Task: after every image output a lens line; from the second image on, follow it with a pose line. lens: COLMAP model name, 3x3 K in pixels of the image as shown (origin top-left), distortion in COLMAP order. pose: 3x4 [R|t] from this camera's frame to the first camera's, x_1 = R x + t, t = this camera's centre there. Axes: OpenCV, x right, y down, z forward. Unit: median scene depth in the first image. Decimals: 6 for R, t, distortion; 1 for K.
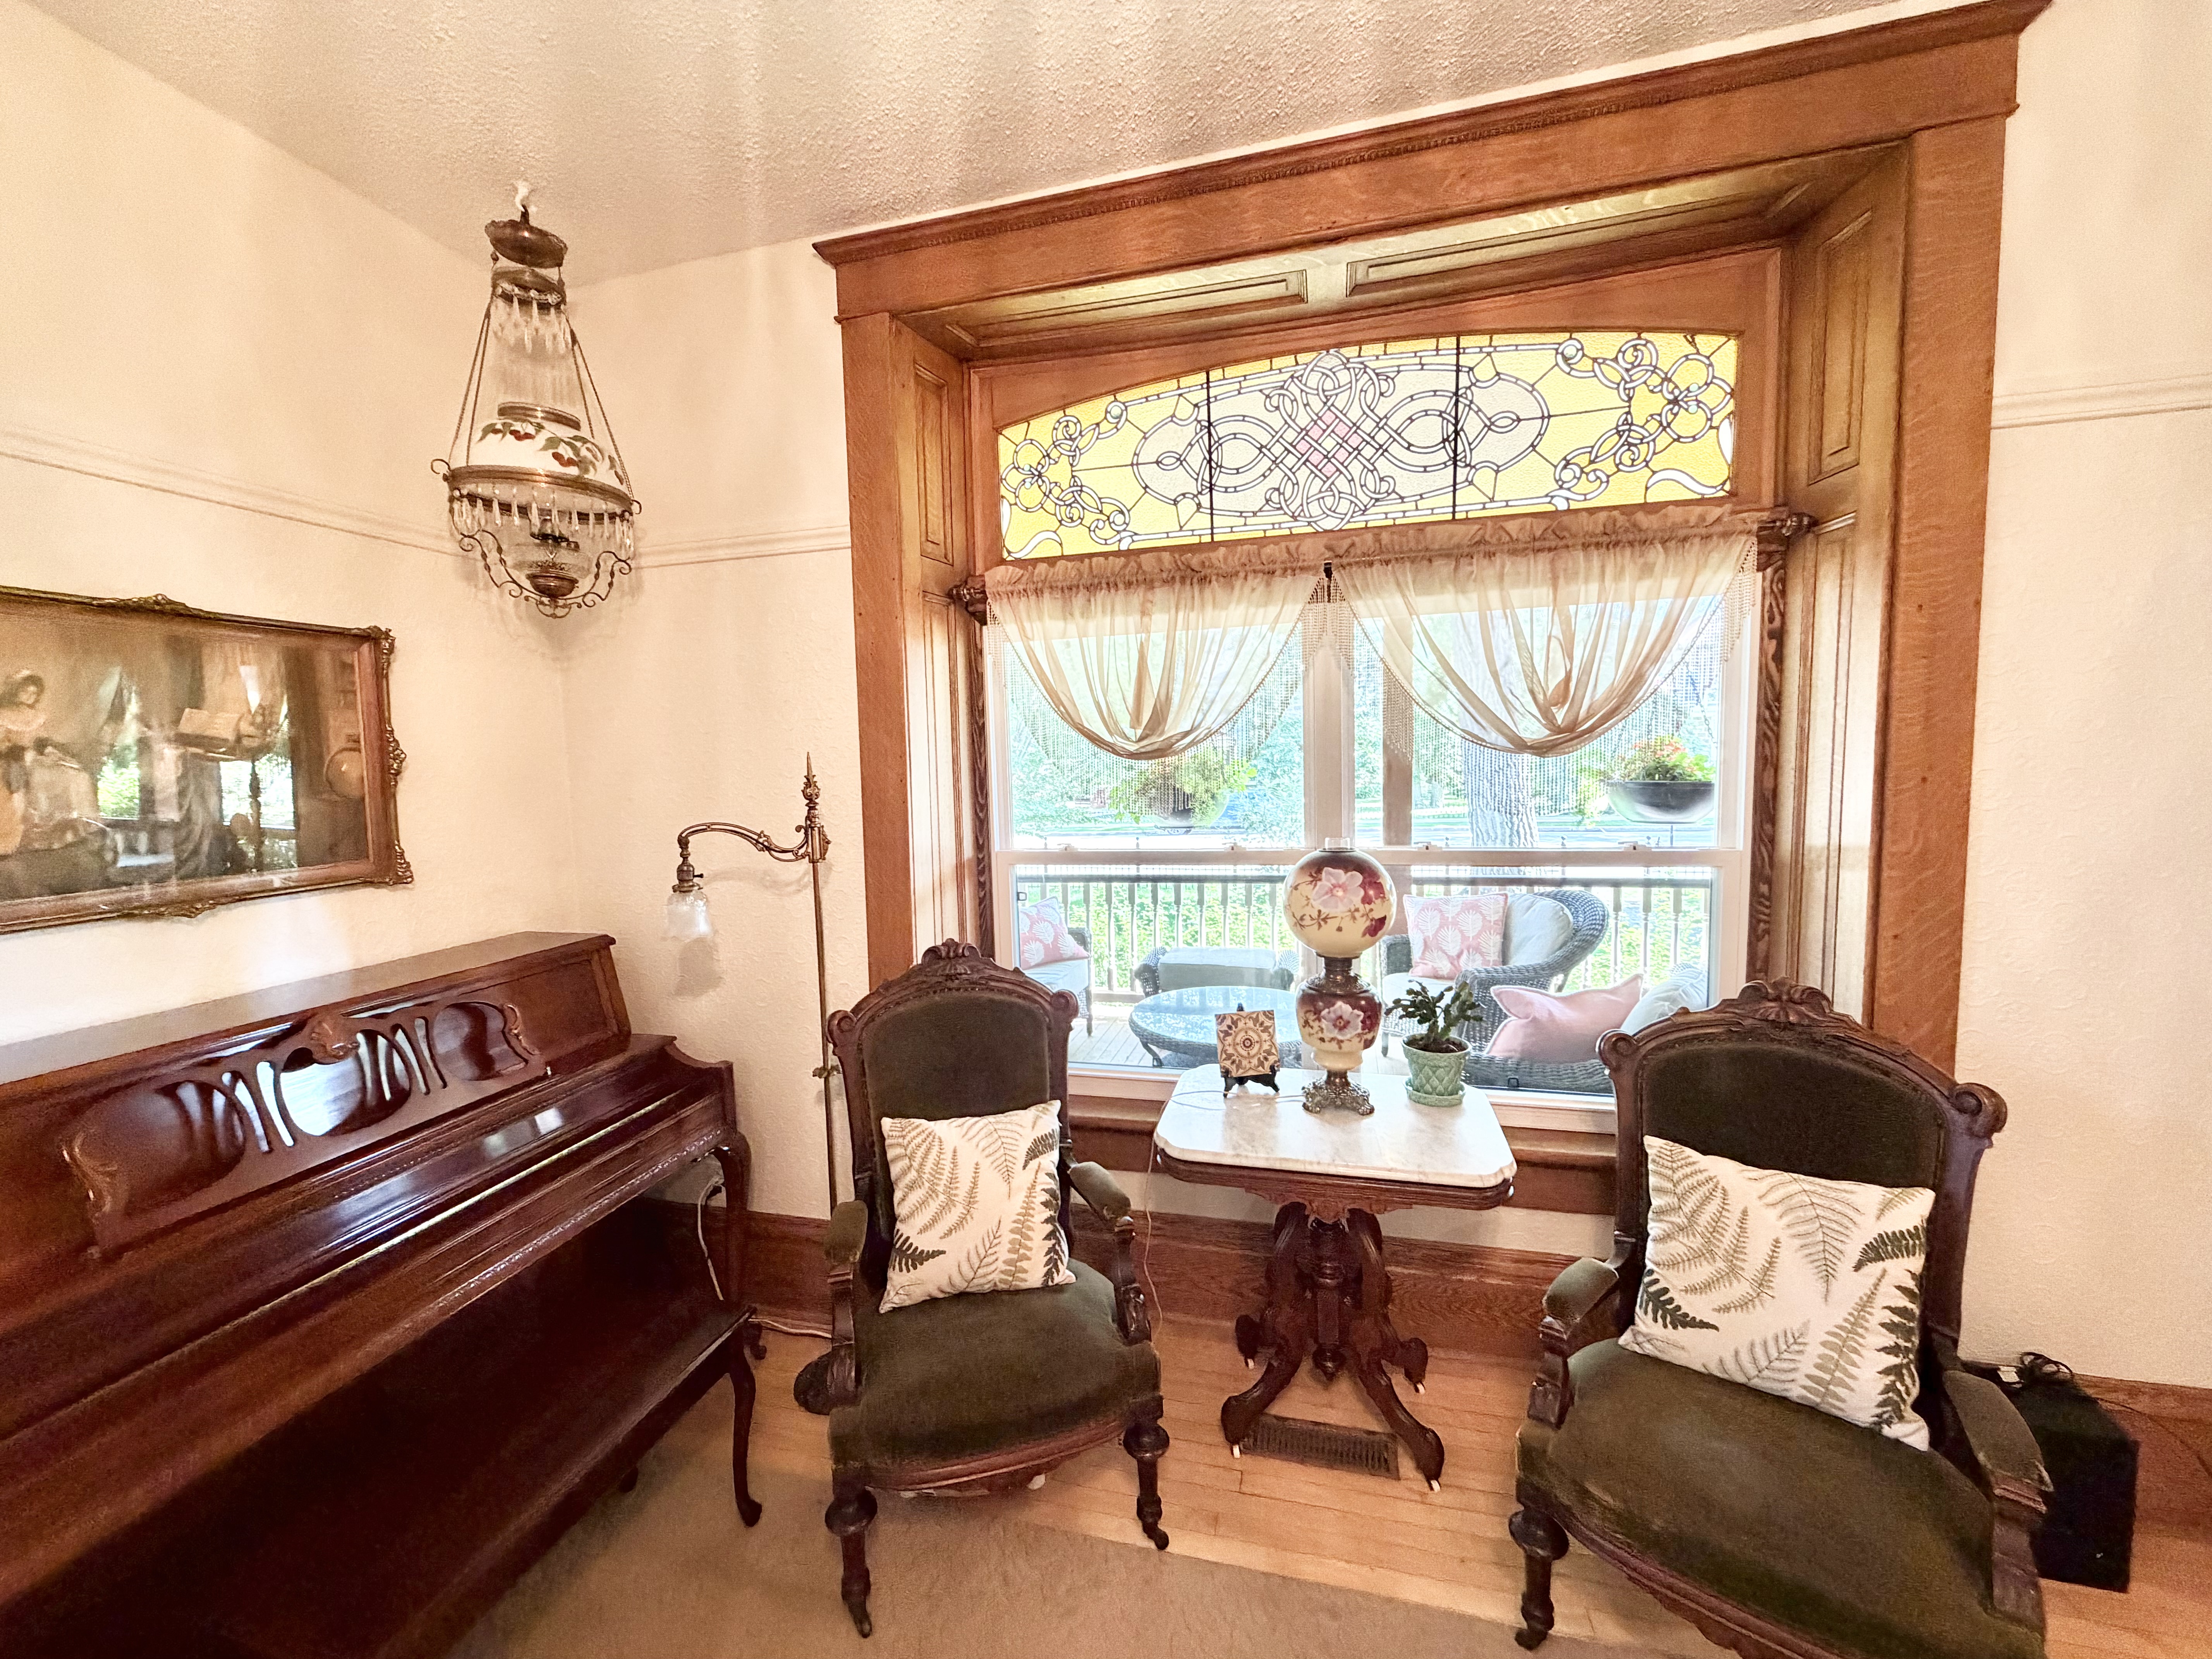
lens RADIAL K [[902.1, 0, 1089.6], [0, 902.1, 843.5], [0, 0, 1]] dist [0.001018, 0.000109]
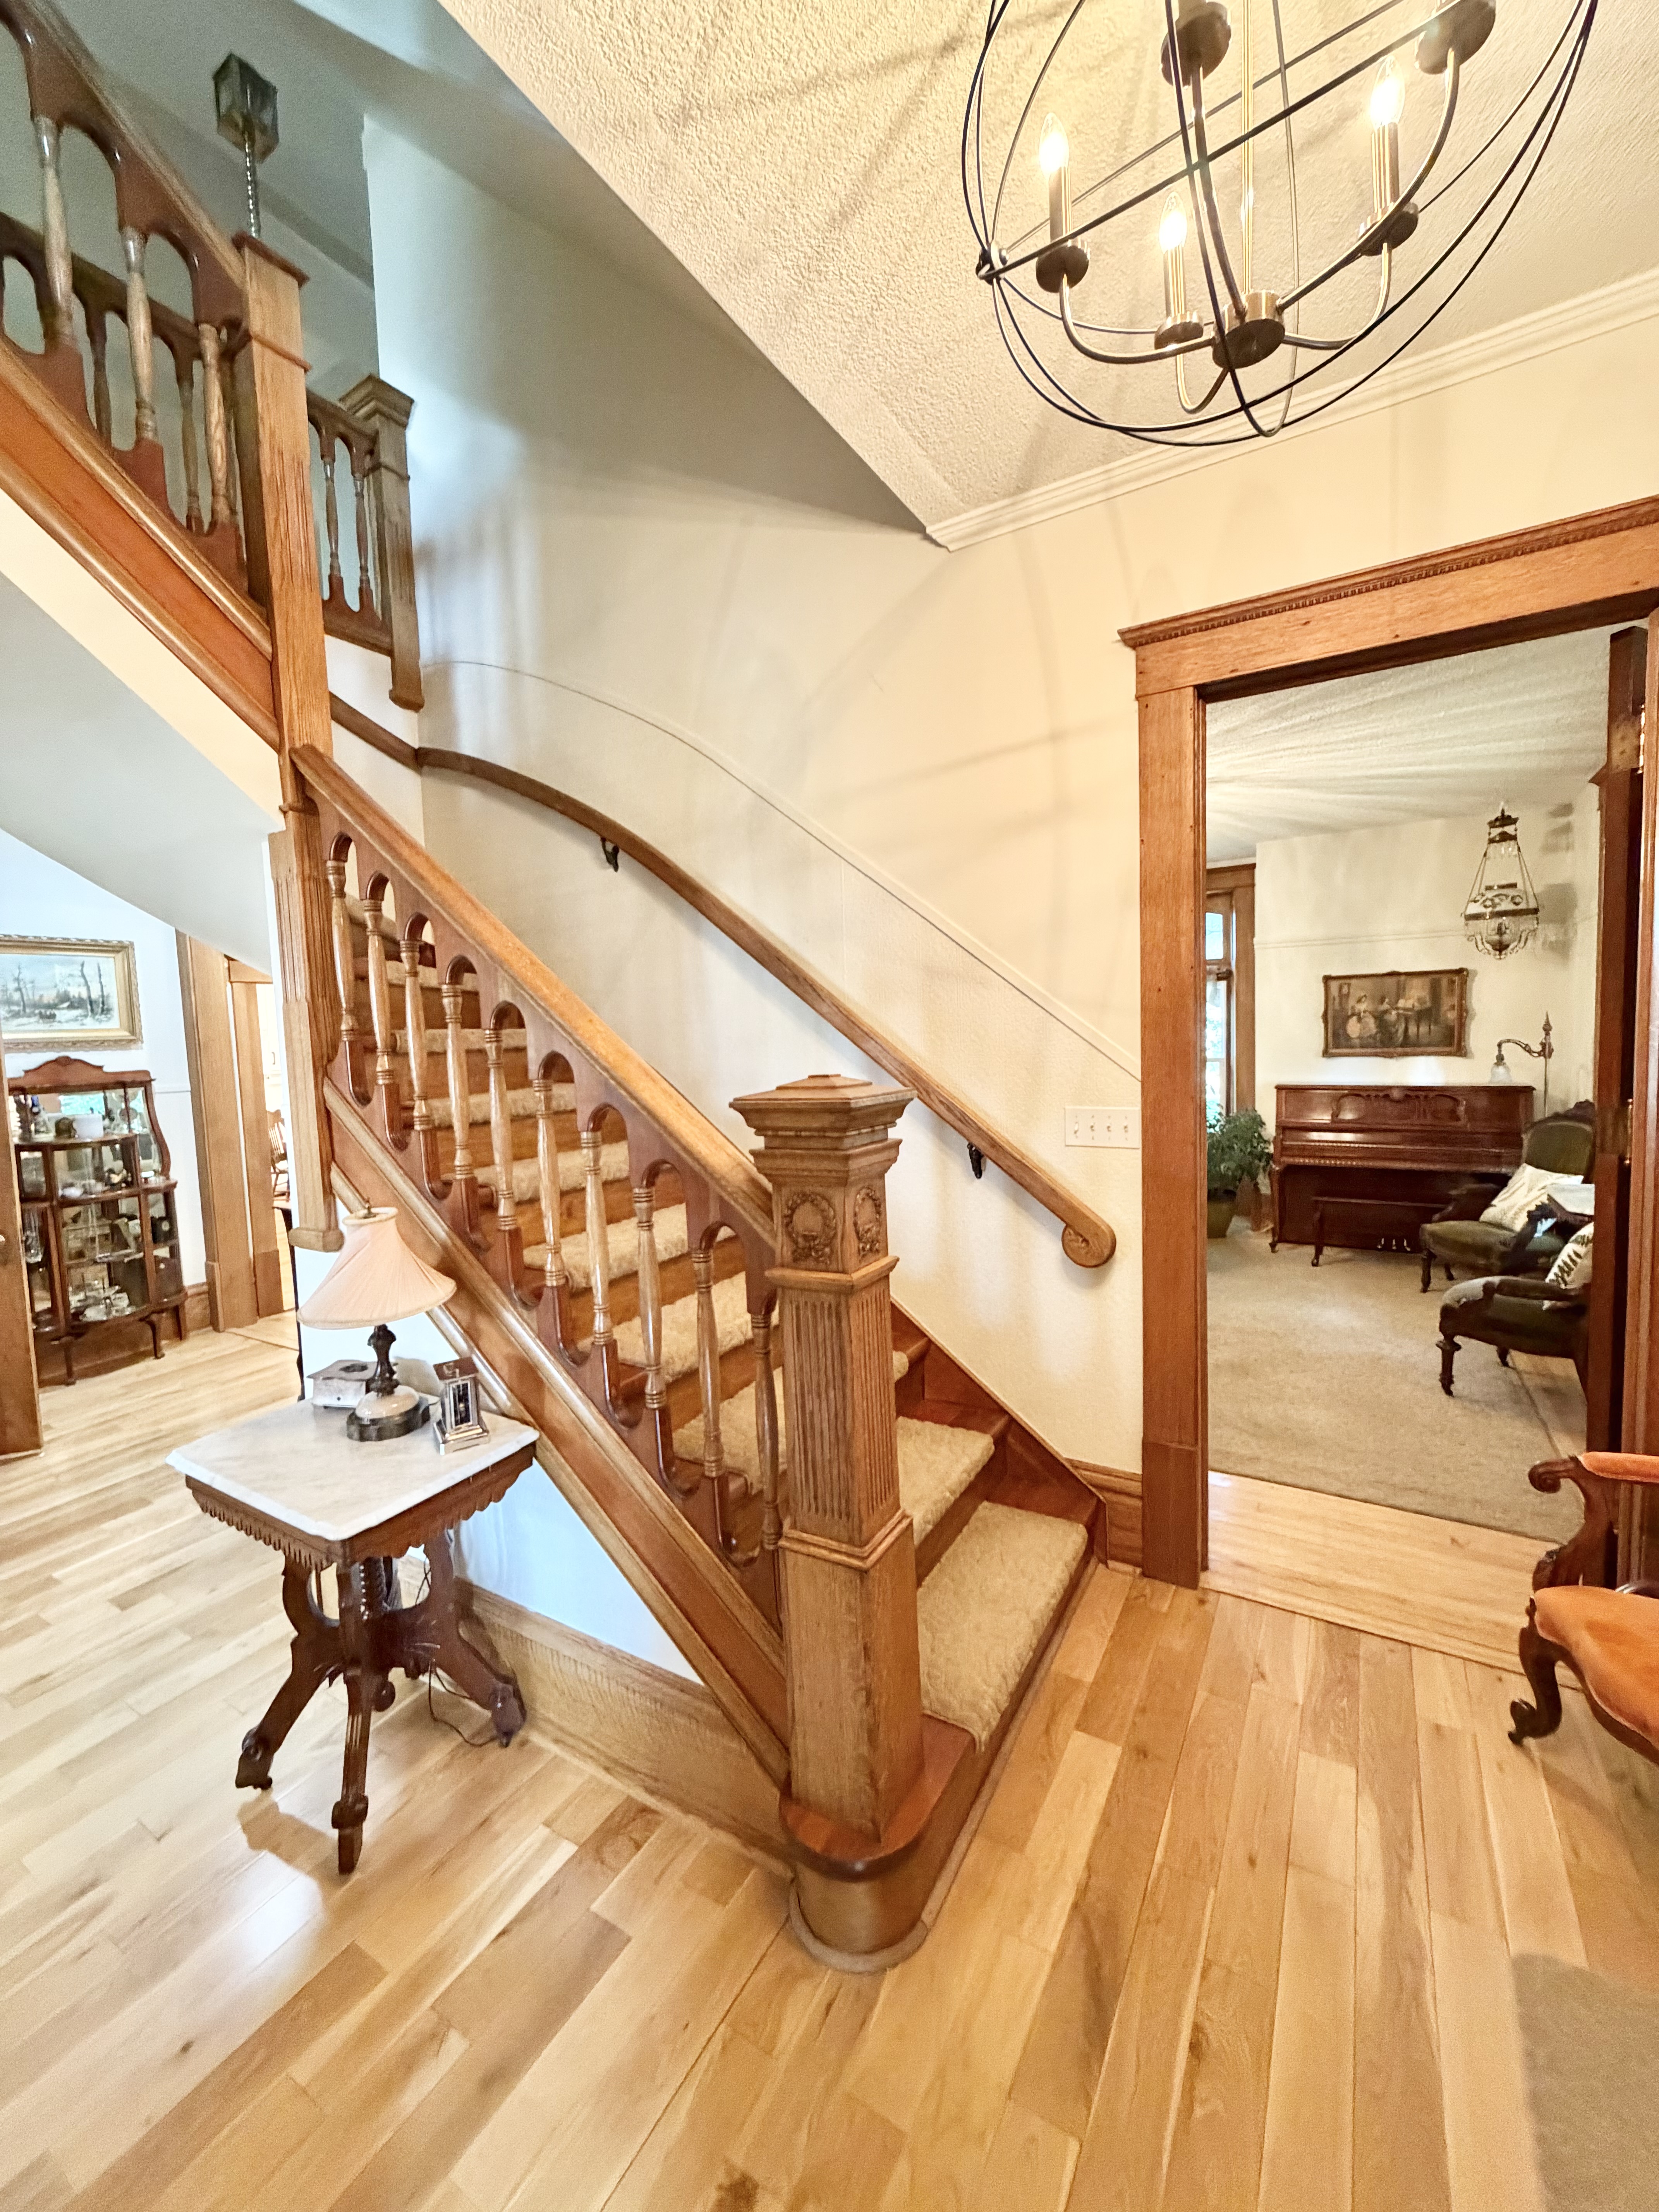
lens RADIAL K [[882.0, 0, 825.9], [0, 882.0, 1095.8], [0, 0, 1]] dist [-0.000914, -0.000073]
pose [[-0.270410, 0.100876, -0.957446, 2.550021], [-0.051061, 0.991593, 0.118895, -0.061205], [0.961390, 0.081039, -0.262986, -0.200735]]
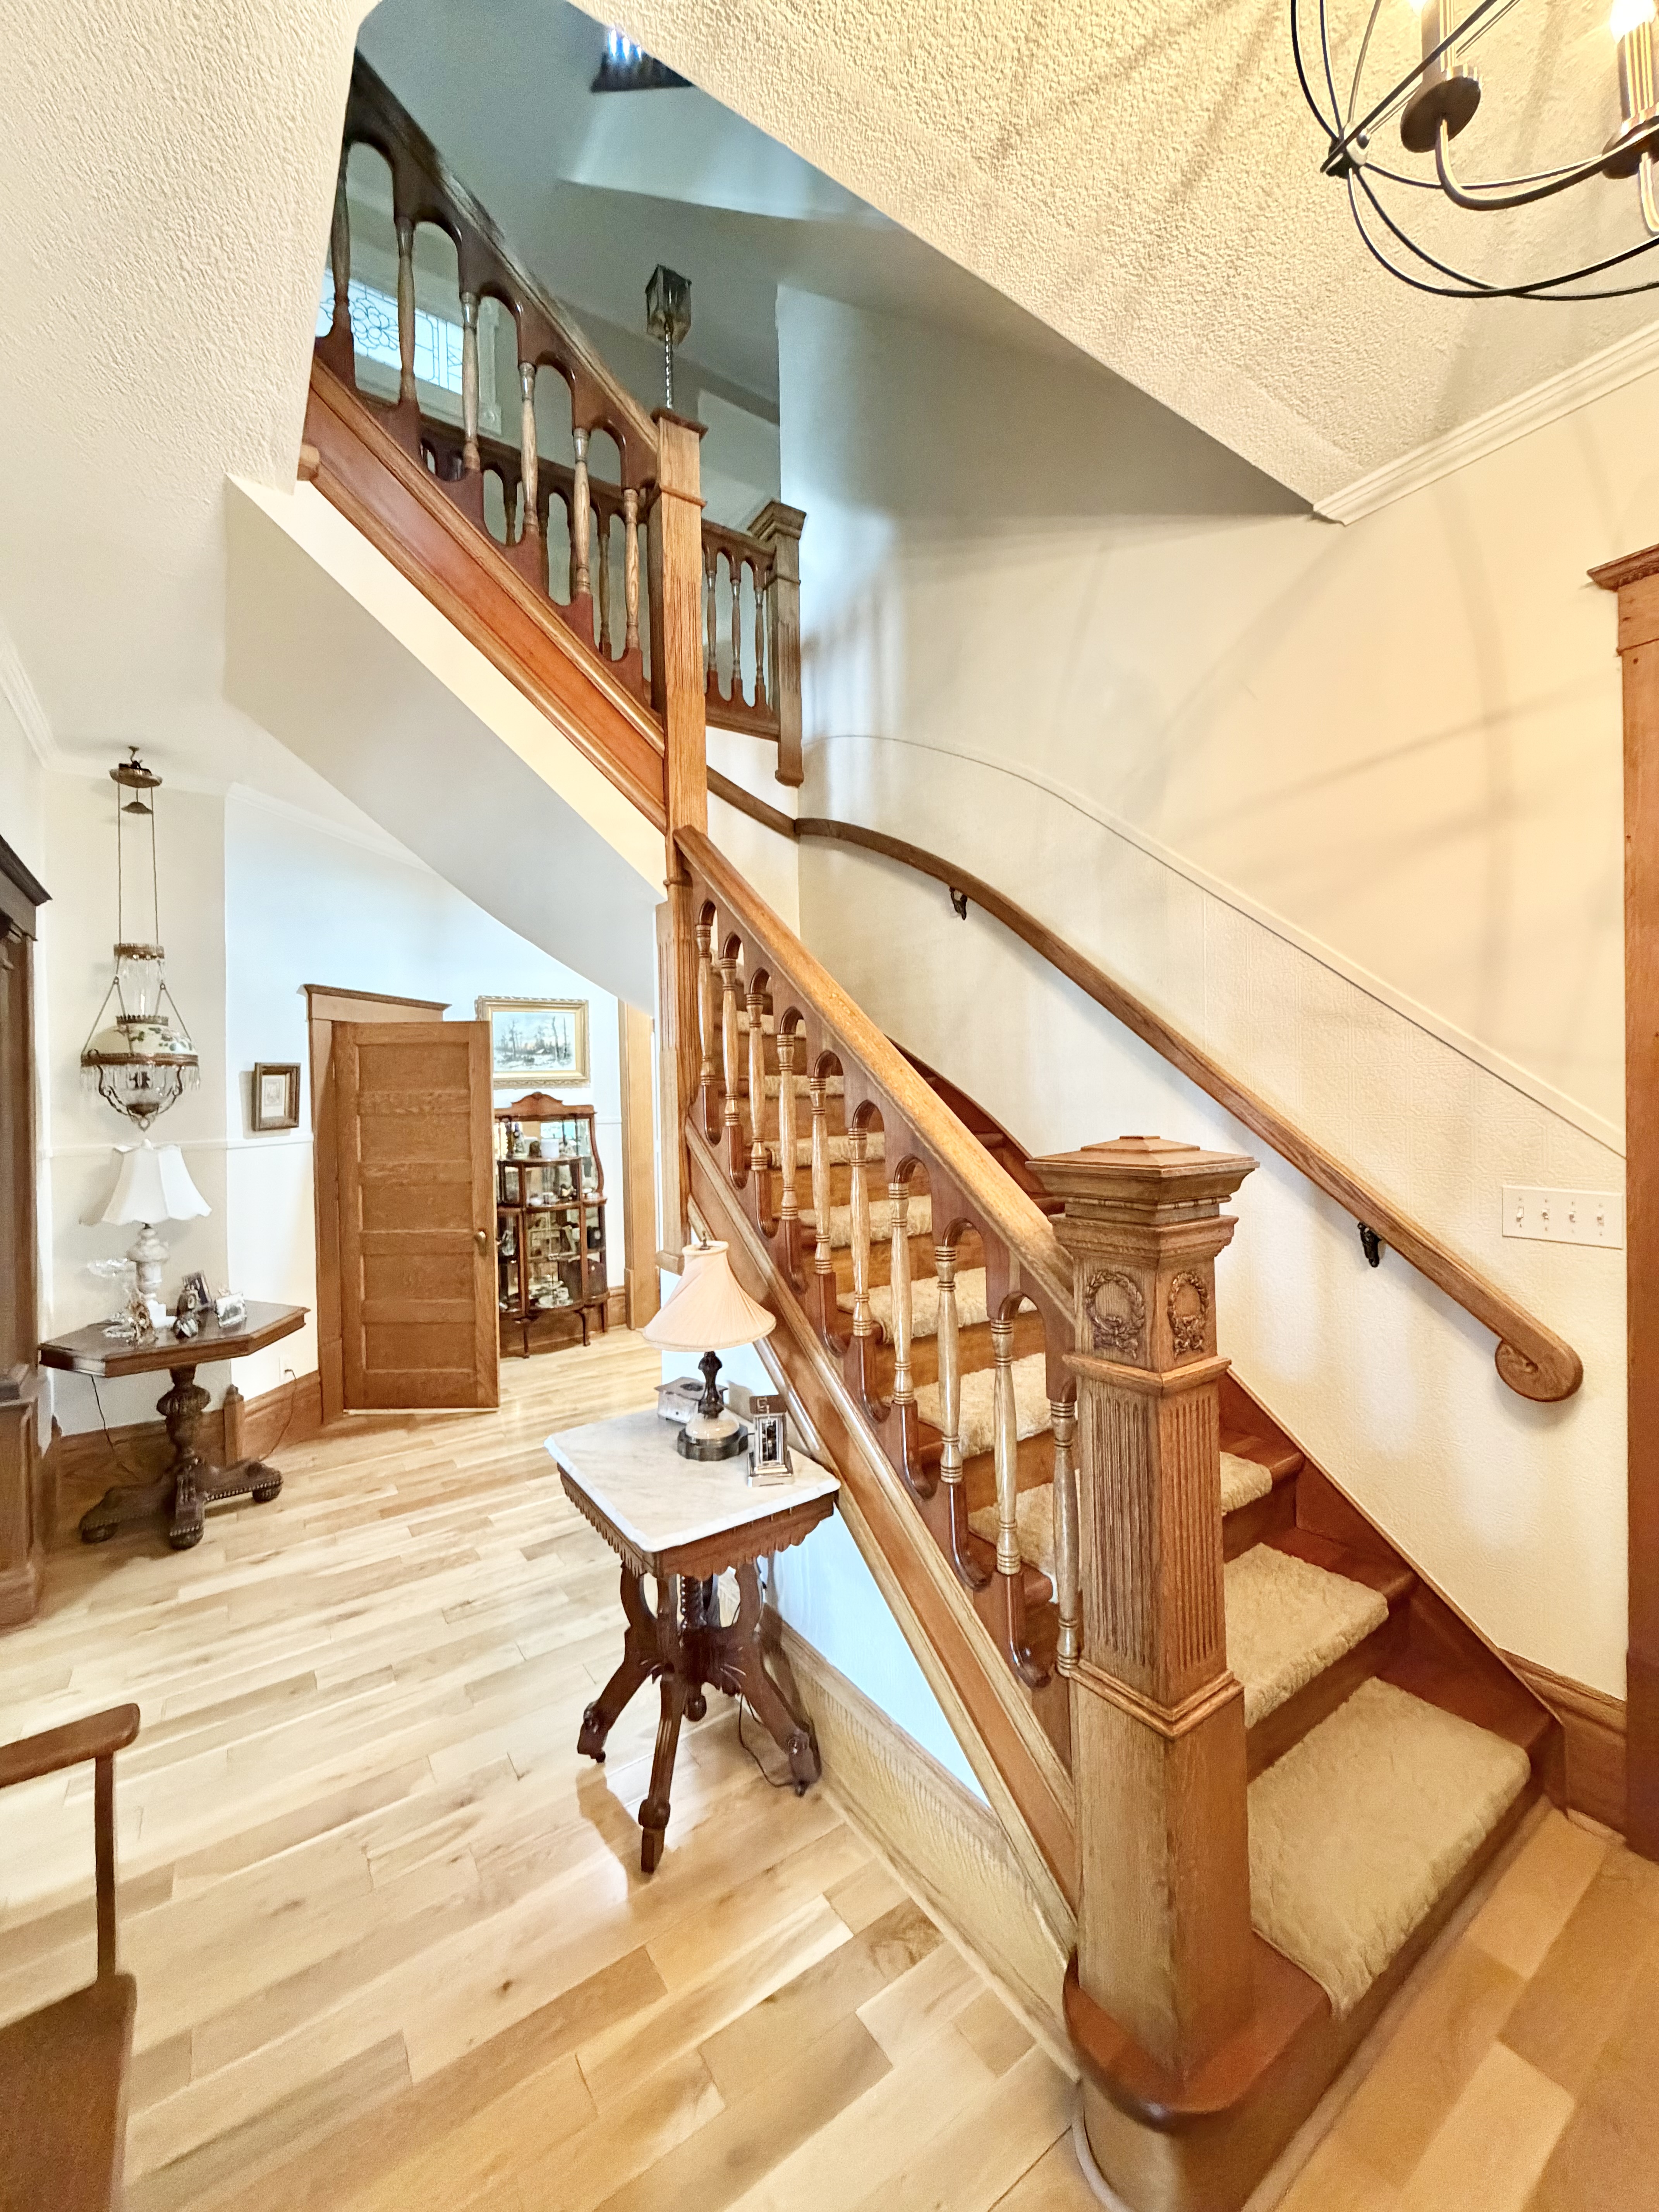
lens RADIAL K [[882.0, 0, 825.9], [0, 882.0, 1095.8], [0, 0, 1]] dist [-0.000914, -0.000073]
pose [[-0.639182, 0.041735, -0.767923, 2.485739], [-0.040116, 0.995358, 0.087486, -0.066644], [0.768009, 0.086726, -0.634540, -0.170708]]
